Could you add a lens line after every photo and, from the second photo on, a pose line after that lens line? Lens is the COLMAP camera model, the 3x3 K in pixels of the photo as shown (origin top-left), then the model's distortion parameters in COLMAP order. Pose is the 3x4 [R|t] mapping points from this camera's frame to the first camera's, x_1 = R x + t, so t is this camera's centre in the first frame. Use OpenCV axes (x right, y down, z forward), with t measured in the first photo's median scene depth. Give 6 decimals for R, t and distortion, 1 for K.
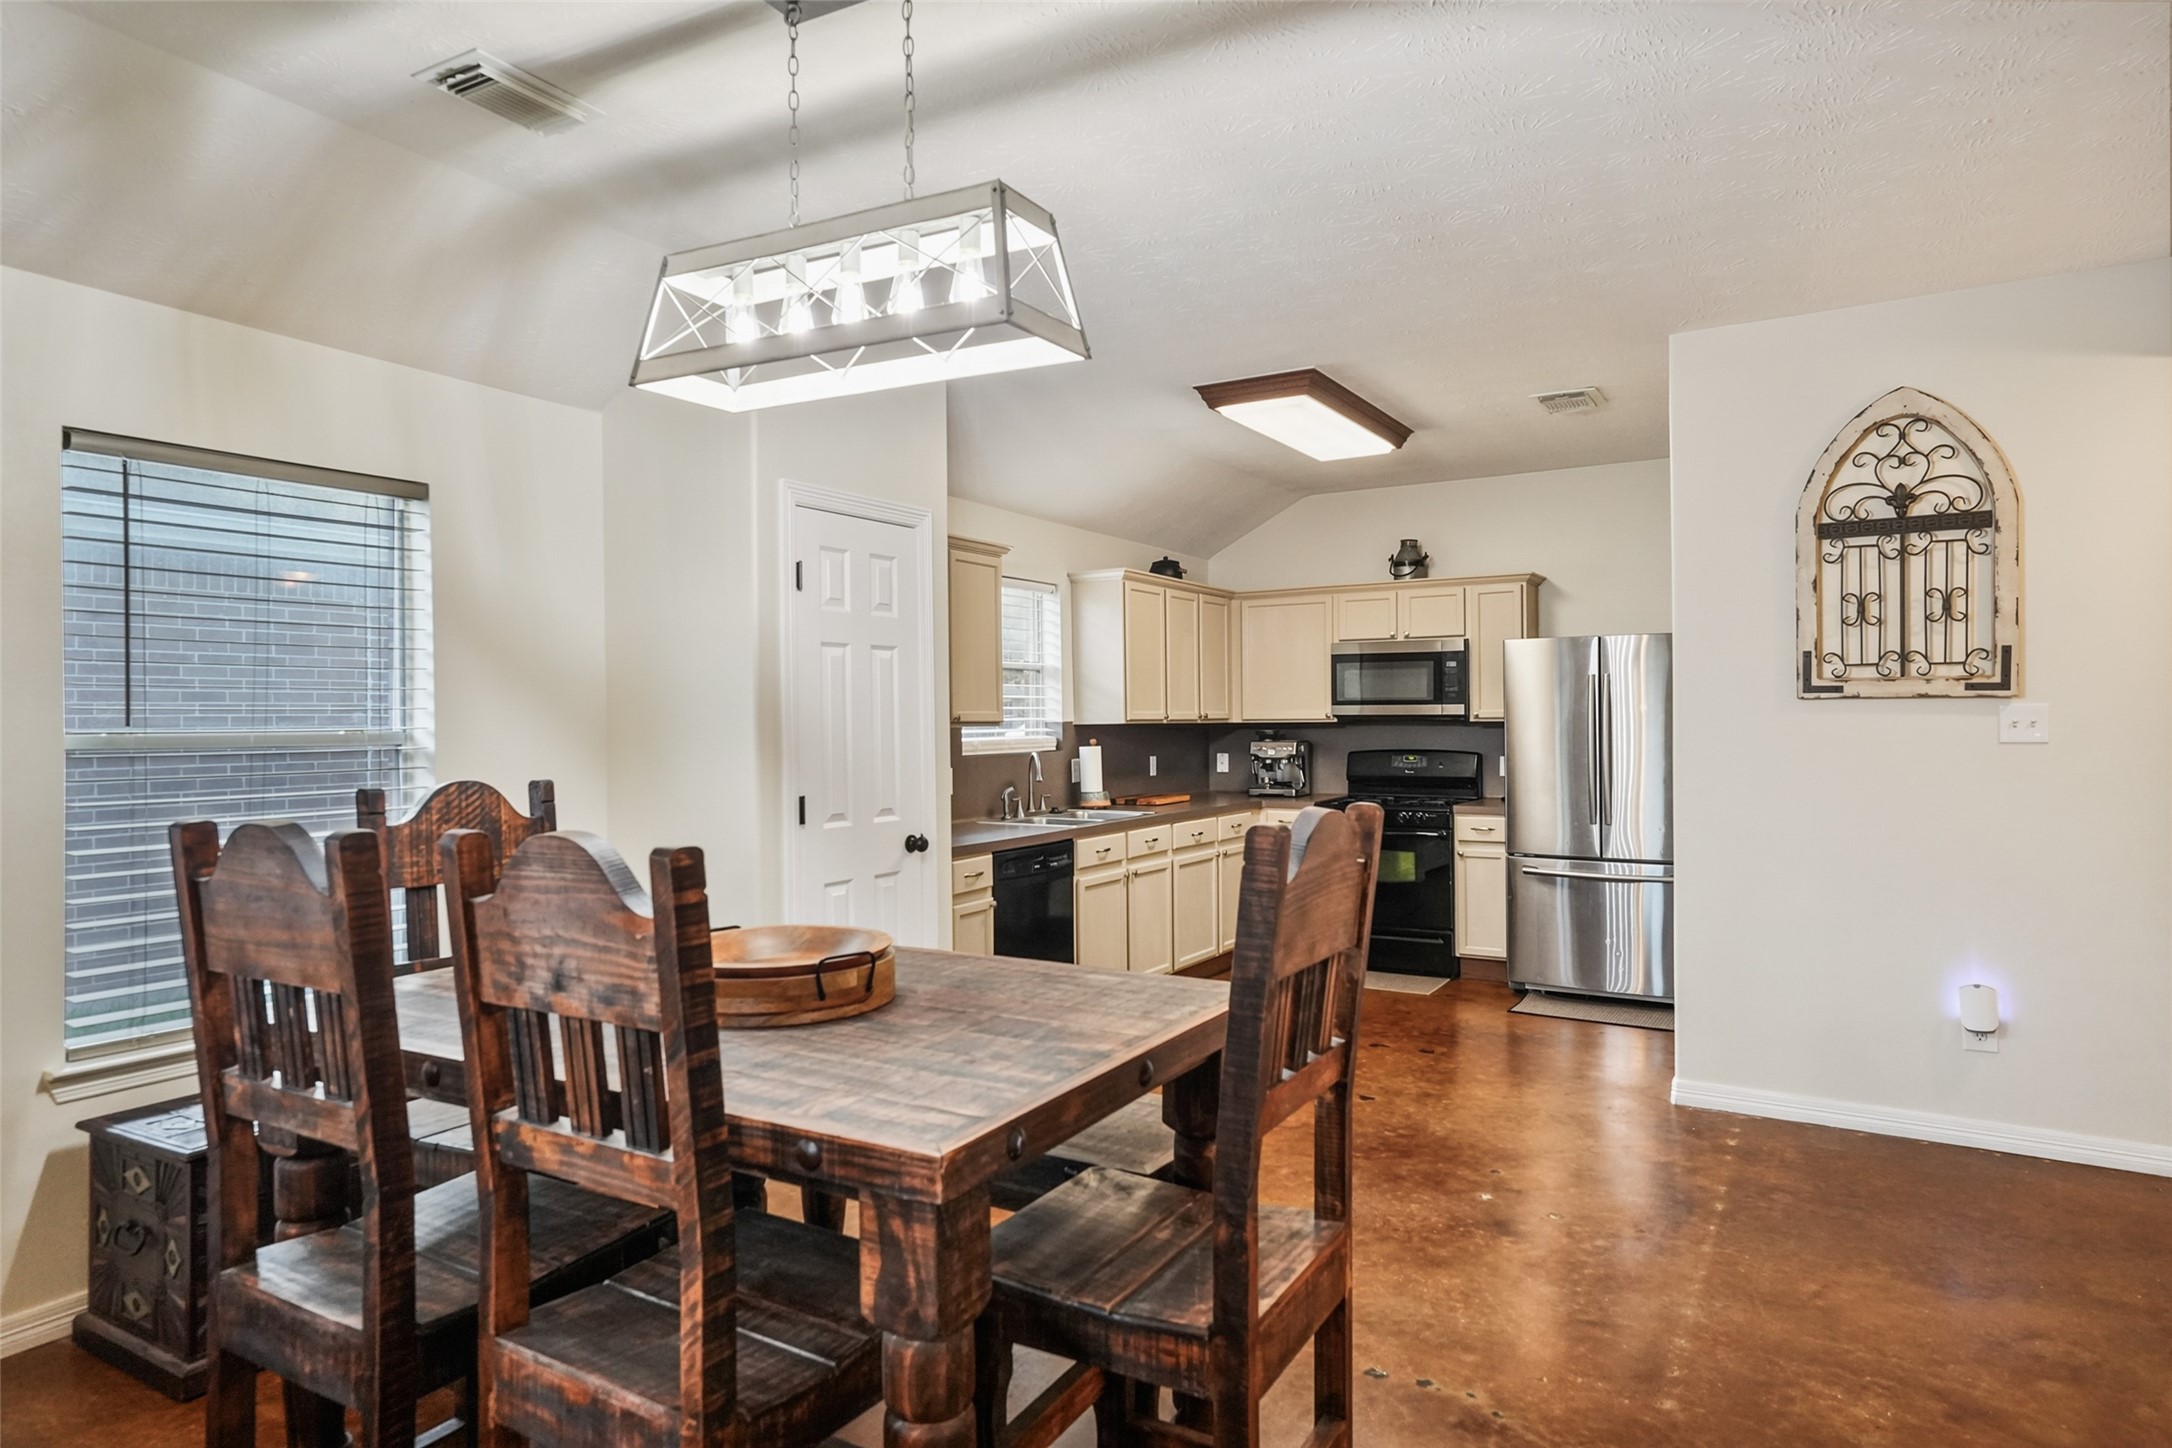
lens RADIAL K [[1287.2, 0, 1083.4], [0, 1287.2, 705.9], [0, 0, 1]] dist [0.022462, 0.000337]
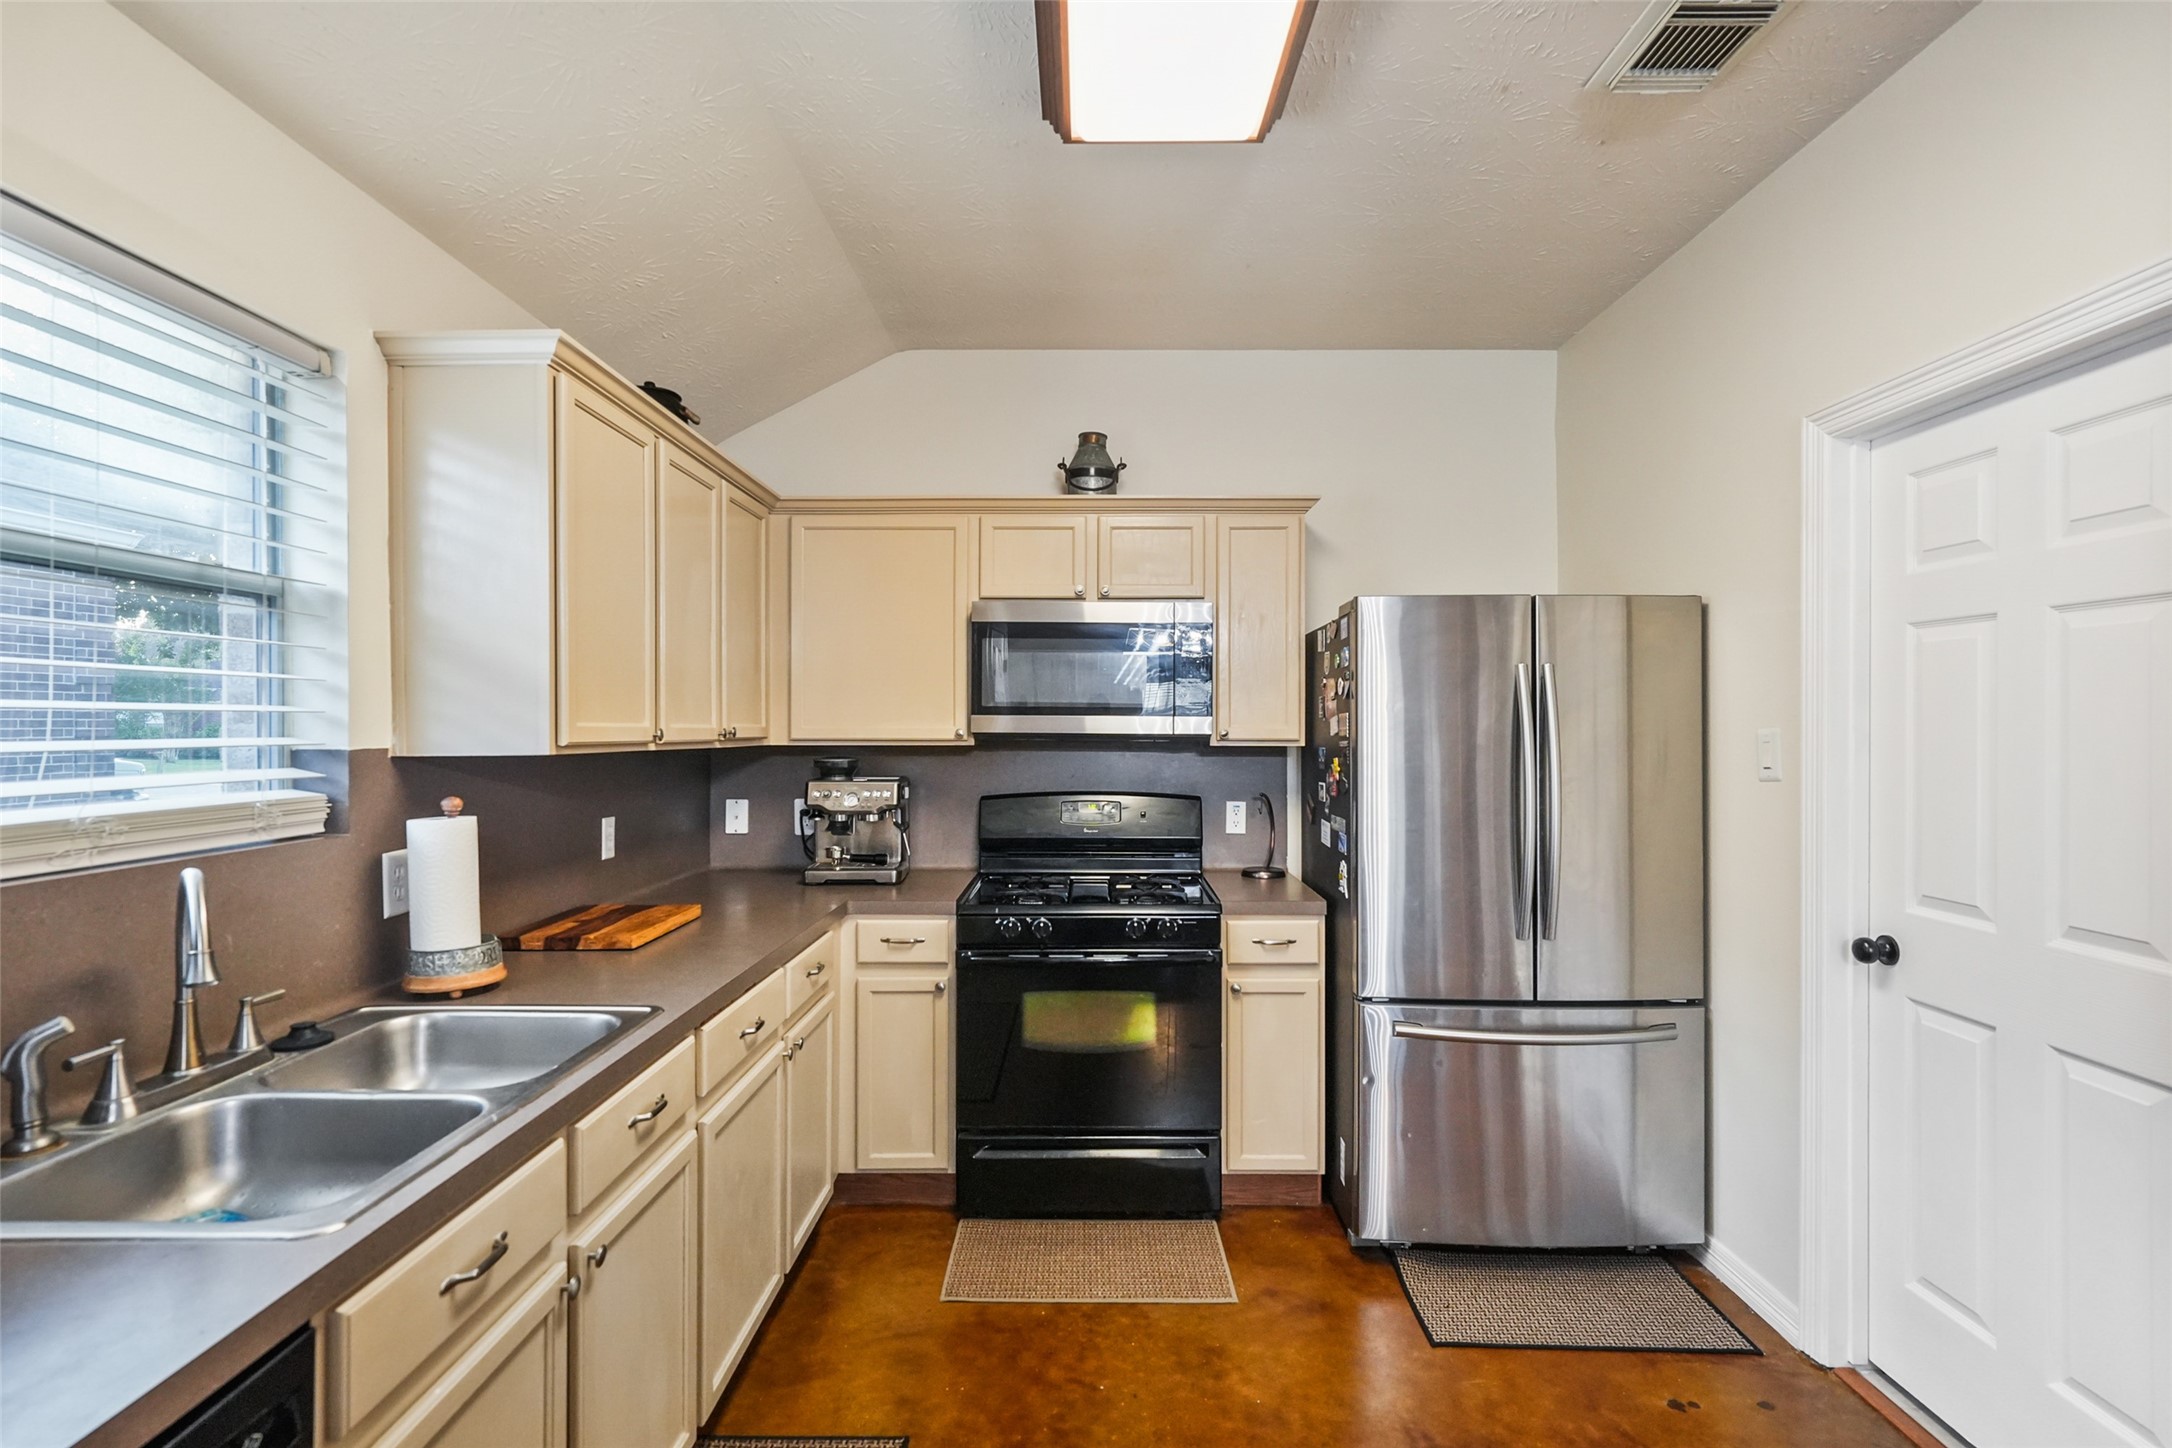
lens RADIAL K [[1050.0, 0, 1088.0], [0, 1050.0, 712.6], [0, 0, 1]] dist [0.000455, 0.001191]
pose [[0.860923, 0.015246, 0.508507, 0.016913], [-0.012508, 0.999883, -0.008803, 0.003630], [-0.508582, 0.001219, 0.861013, 1.029490]]
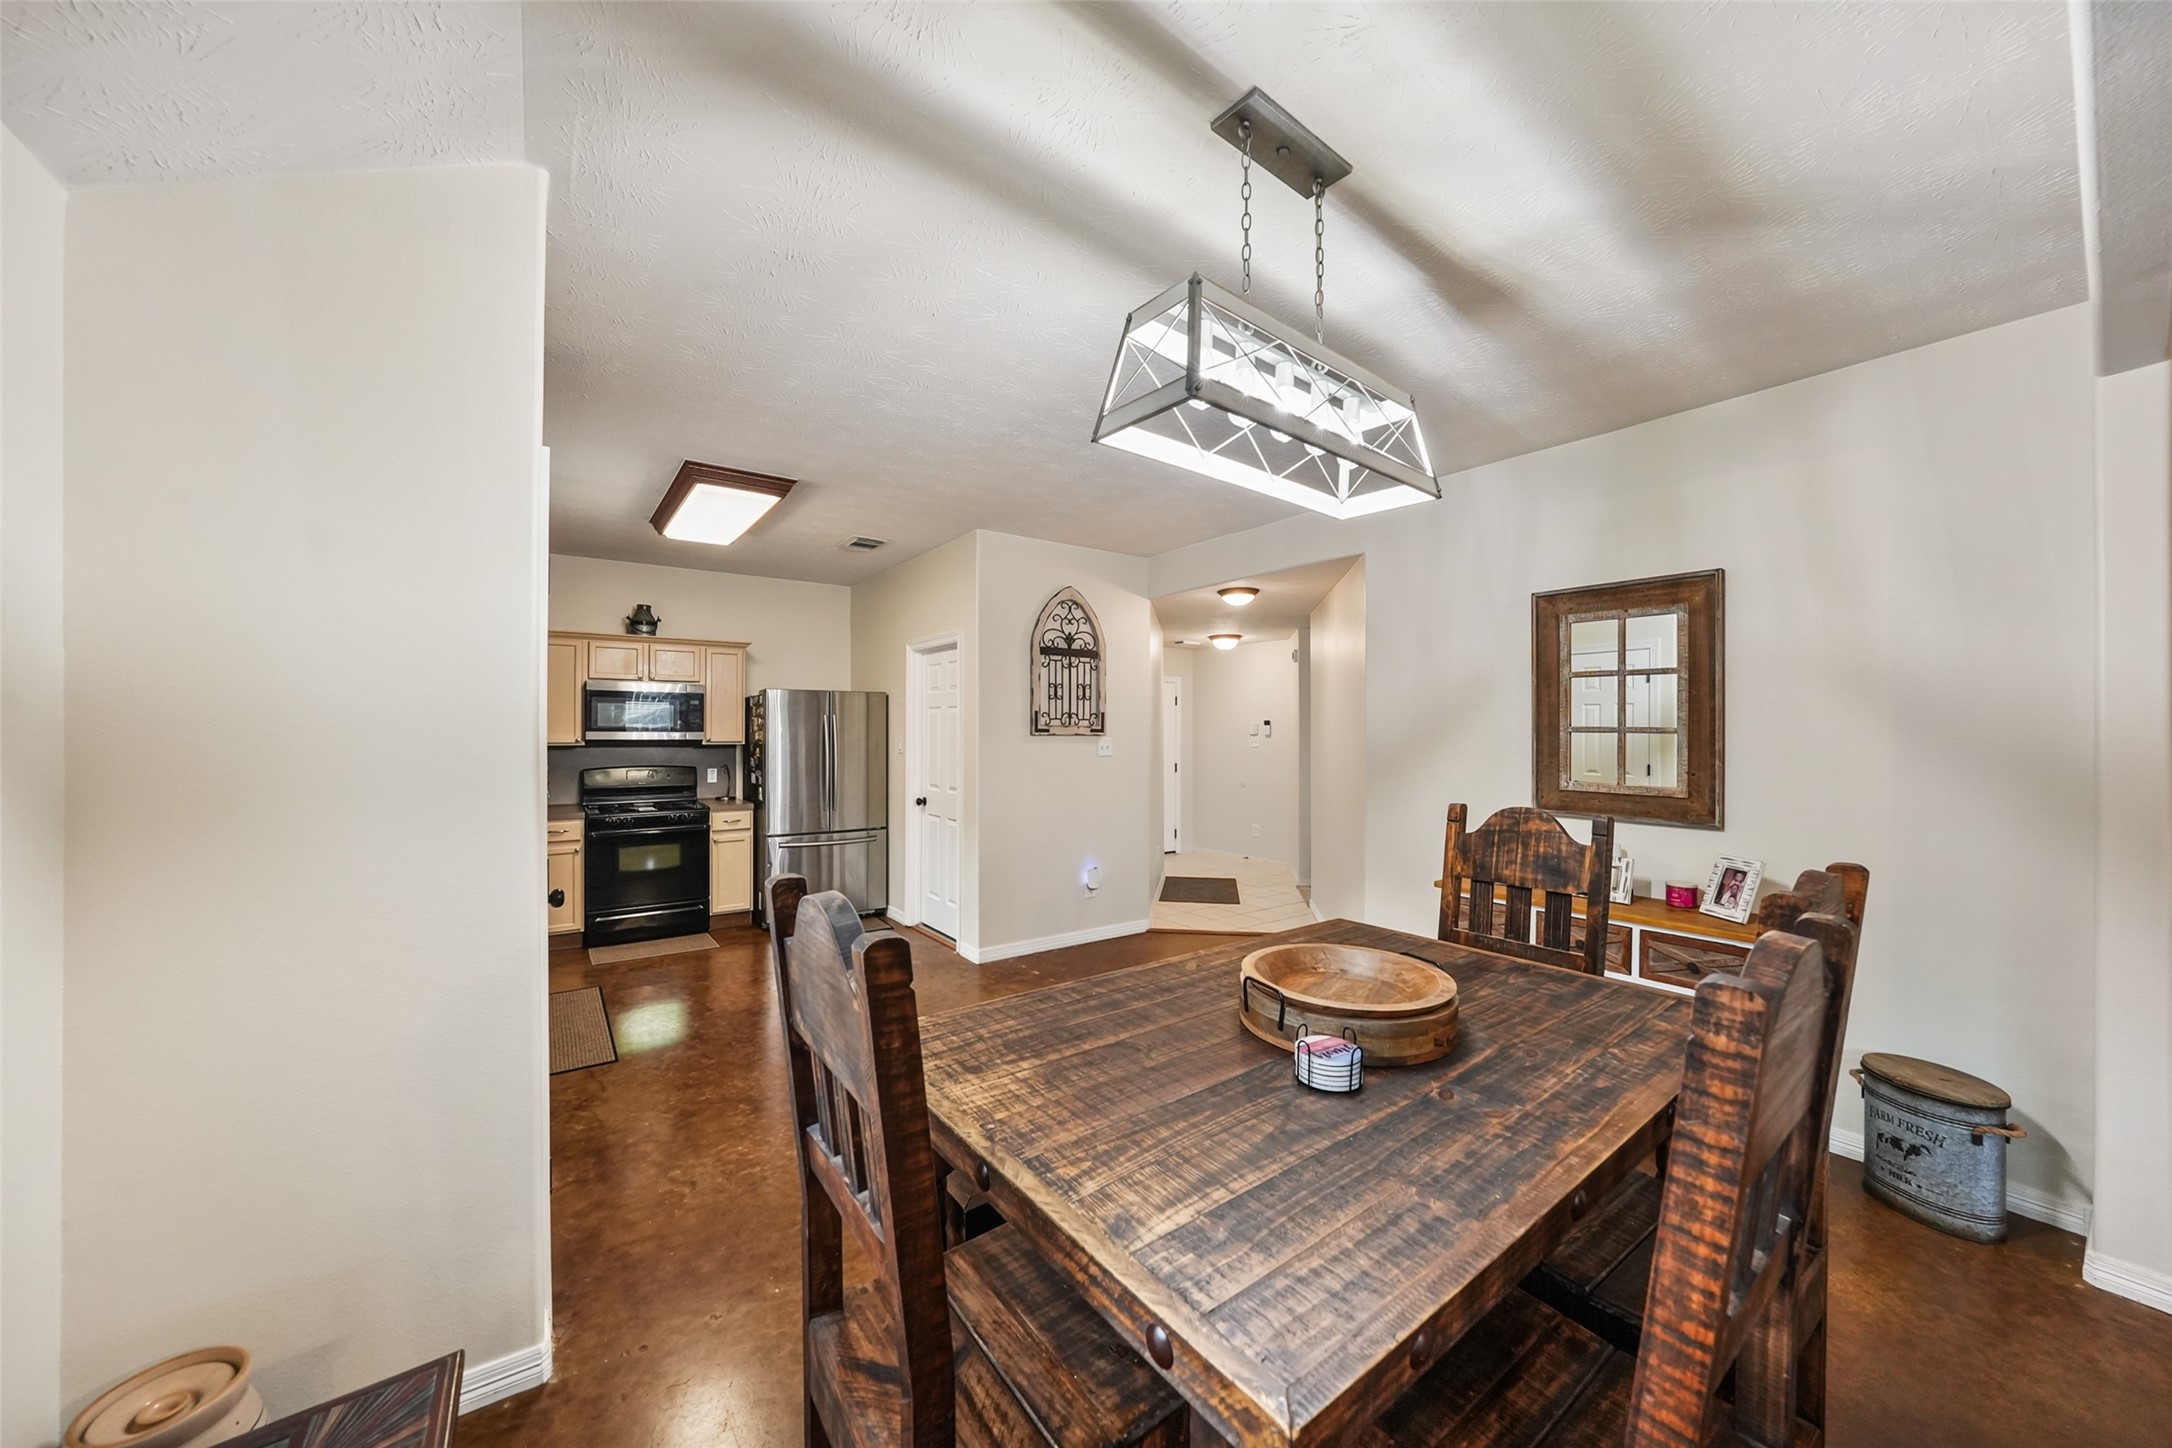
lens RADIAL K [[770.9, 0, 1090.3], [0, 770.9, 723.9], [0, 0, 1]] dist [-0.022063, 0.002988]
pose [[0.384494, 0.015418, 0.922999, -0.497751], [-0.014492, 0.999838, -0.010665, -0.011925], [-0.923014, -0.009276, 0.384655, 0.498327]]
